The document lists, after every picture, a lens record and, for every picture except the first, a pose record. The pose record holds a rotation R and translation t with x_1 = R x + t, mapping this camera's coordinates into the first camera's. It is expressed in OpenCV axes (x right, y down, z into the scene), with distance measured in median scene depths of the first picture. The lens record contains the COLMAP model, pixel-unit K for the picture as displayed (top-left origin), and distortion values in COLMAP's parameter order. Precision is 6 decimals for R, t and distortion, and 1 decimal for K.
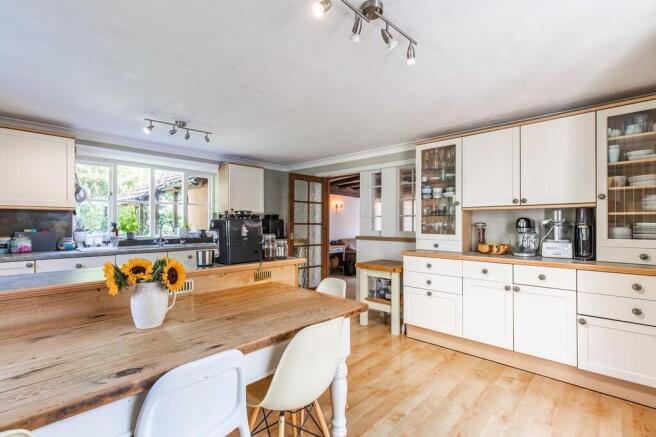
lens RADIAL K [[294.0, 0, 327.7], [0, 294.0, 222.2], [0, 0, 1]] dist [0.002021, 0.000092]
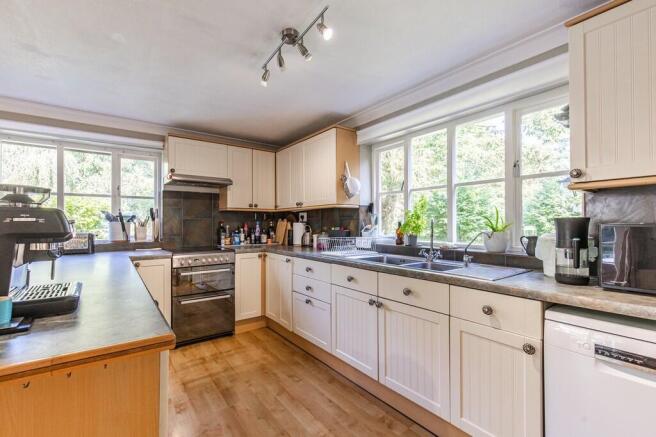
lens RADIAL K [[294.0, 0, 327.7], [0, 294.0, 222.2], [0, 0, 1]] dist [0.002021, 0.000092]
pose [[-0.171179, -0.007264, -0.985213, 0.022308], [0.007596, 0.999933, -0.008692, 0.013443], [0.985211, -0.008971, -0.171112, 1.119494]]
